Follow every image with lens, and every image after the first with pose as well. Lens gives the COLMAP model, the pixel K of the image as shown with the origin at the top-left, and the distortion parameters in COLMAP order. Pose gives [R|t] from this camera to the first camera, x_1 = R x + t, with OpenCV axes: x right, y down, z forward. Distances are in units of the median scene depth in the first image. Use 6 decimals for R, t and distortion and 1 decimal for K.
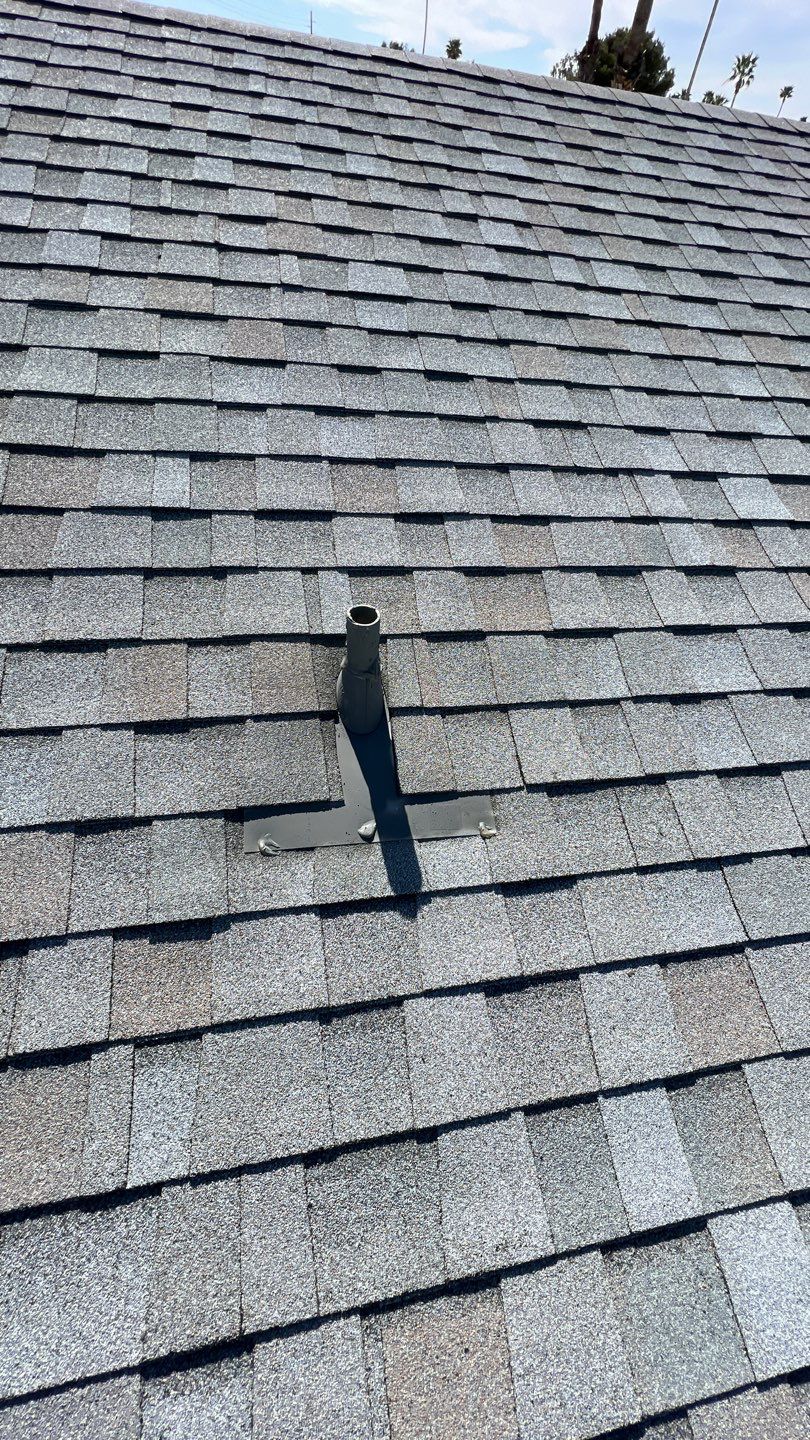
lens RADIAL K [[577.4, 0, 409.0], [0, 577.4, 720.2], [0, 0, 1]] dist [-0.000832, 0.000593]
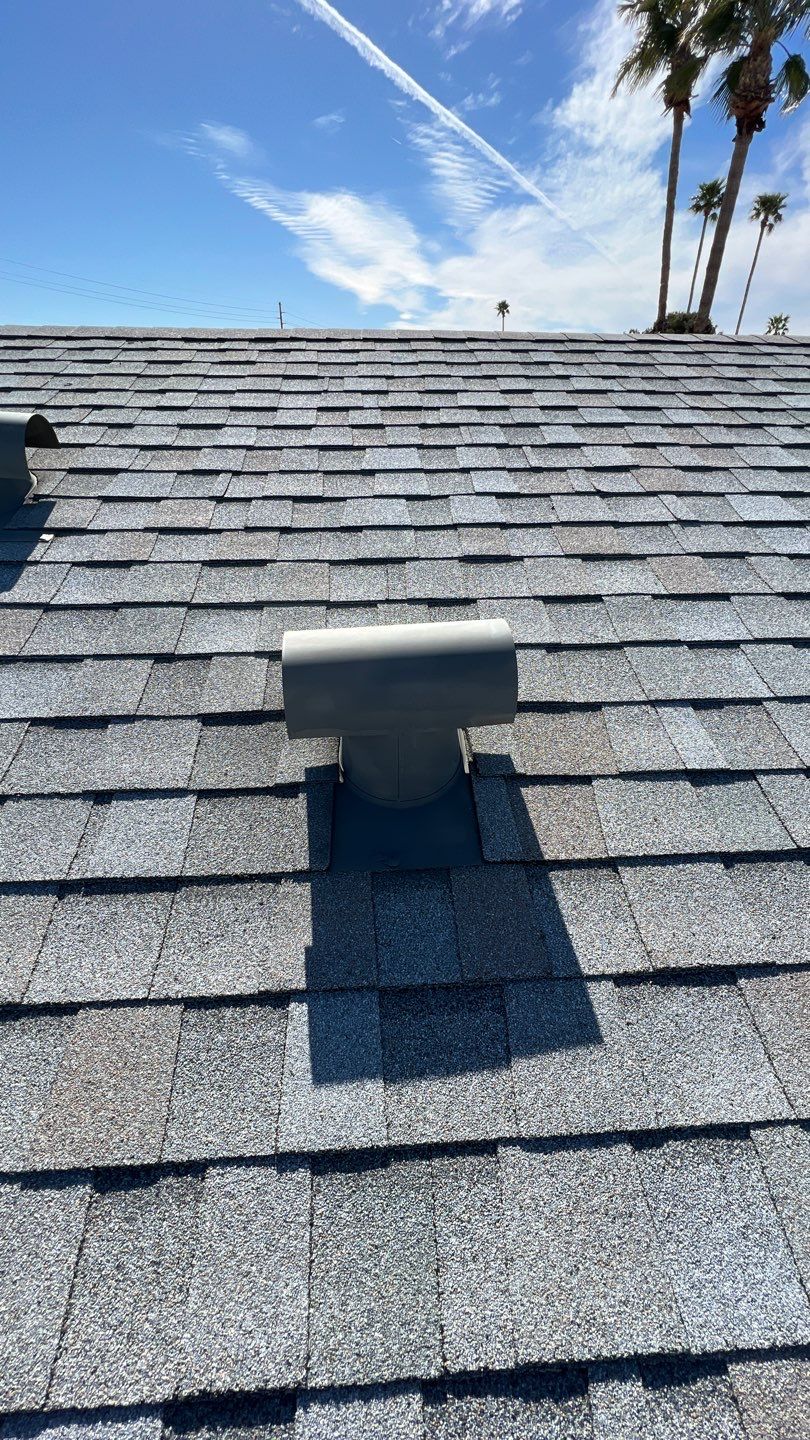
lens RADIAL K [[577.4, 0, 392.0], [0, 577.4, 718.5], [0, 0, 1]] dist [-0.000832, 0.000593]
pose [[0.987790, -0.031181, -0.152640, -0.559301], [-0.015256, 0.955698, -0.293955, -0.146433], [0.155043, 0.292694, 0.943553, 0.108272]]
